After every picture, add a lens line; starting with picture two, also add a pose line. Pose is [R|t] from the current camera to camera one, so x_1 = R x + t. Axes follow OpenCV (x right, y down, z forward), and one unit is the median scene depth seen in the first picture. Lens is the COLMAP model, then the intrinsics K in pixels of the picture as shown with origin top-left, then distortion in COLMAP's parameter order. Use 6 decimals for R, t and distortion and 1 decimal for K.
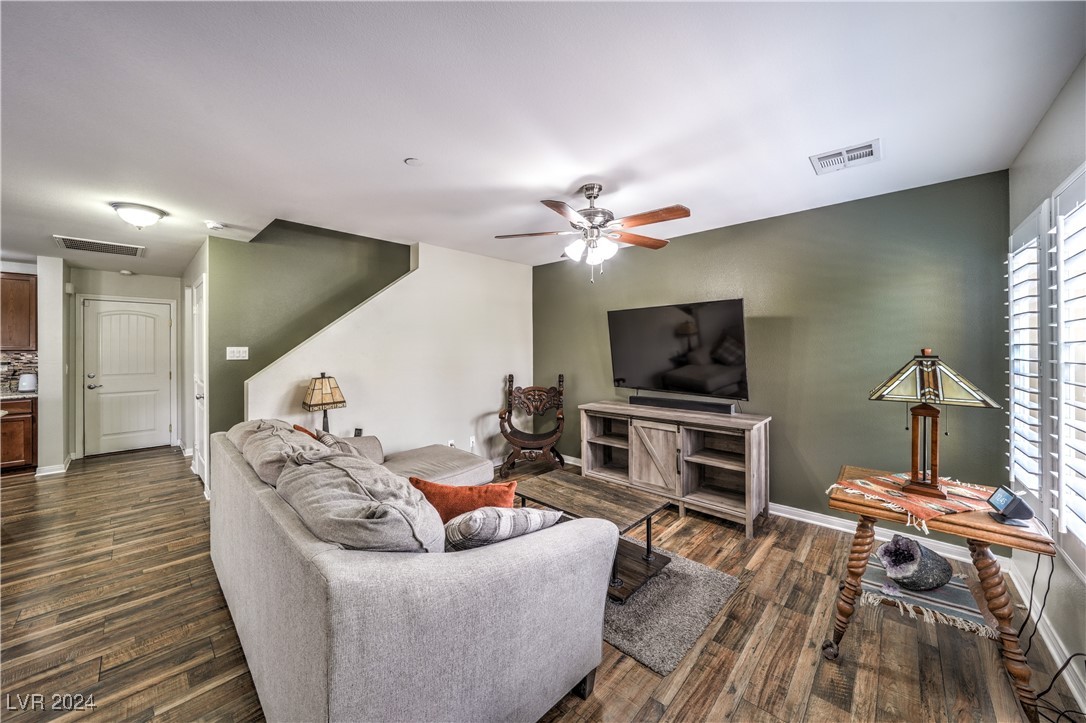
lens RADIAL K [[385.4, 0, 538.4], [0, 385.4, 344.3], [0, 0, 1]] dist [-0.015509, 0.002572]
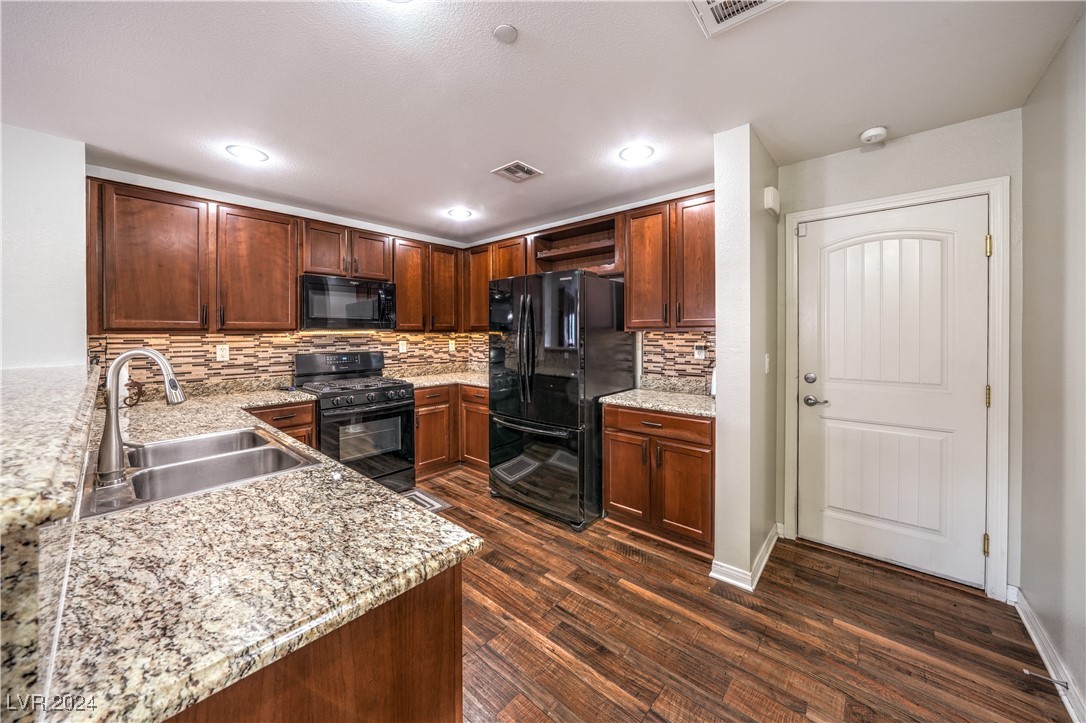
lens RADIAL K [[385.4, 0, 534.9], [0, 385.4, 342.2], [0, 0, 1]] dist [-0.015509, 0.002572]
pose [[0.009732, 0.029658, -0.999513, -0.954820], [0.018994, 0.999374, 0.029839, 0.020613], [0.999772, -0.019276, 0.009163, 0.885580]]
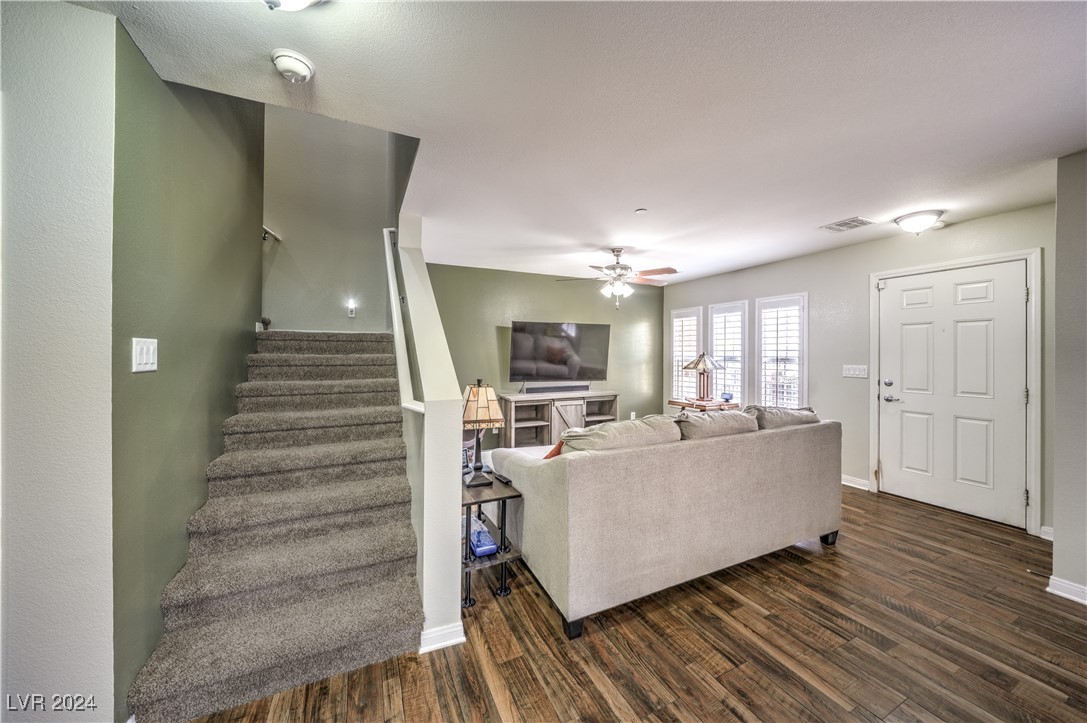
lens RADIAL K [[385.8, 0, 548.9], [0, 385.8, 345.7], [0, 0, 1]] dist [-0.015509, 0.002572]
pose [[0.351279, 0.023579, 0.935974, -0.987577], [-0.019345, 0.999652, -0.017922, 0.014986], [-0.936071, -0.011811, 0.351613, 0.478391]]
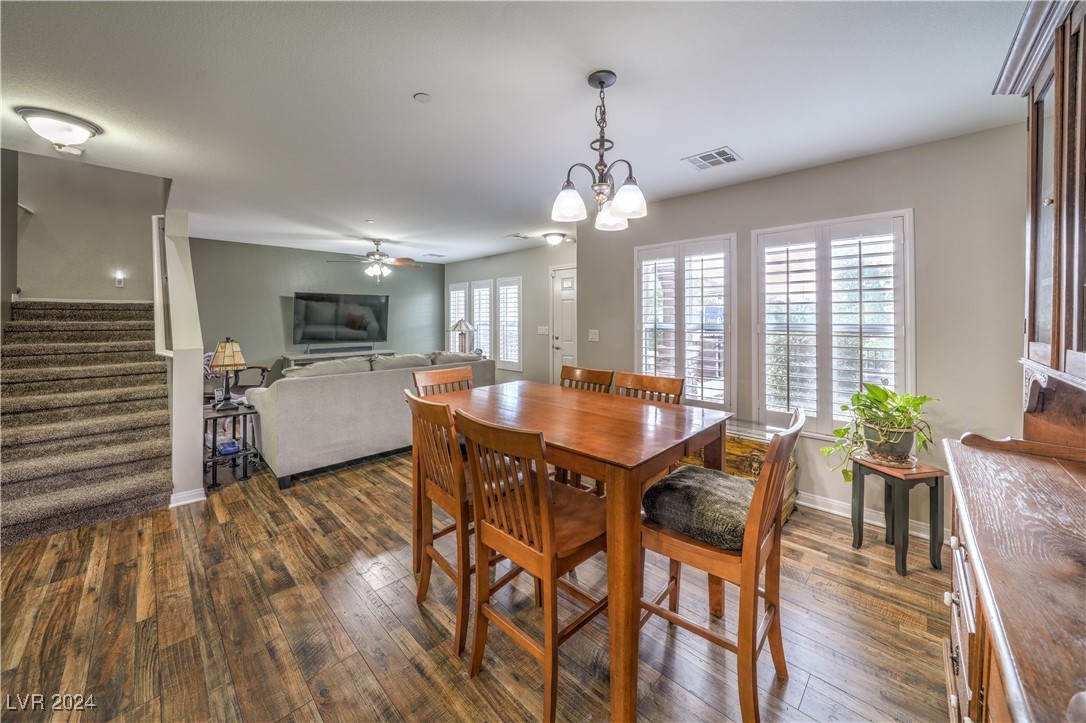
lens RADIAL K [[385.4, 0, 525.4], [0, 385.4, 317.3], [0, 0, 1]] dist [-0.015509, 0.002572]
pose [[0.030913, 0.009566, 0.999476, -1.331603], [-0.013566, 0.999866, -0.009150, 0.011432], [-0.999430, -0.013276, 0.031039, 0.061034]]
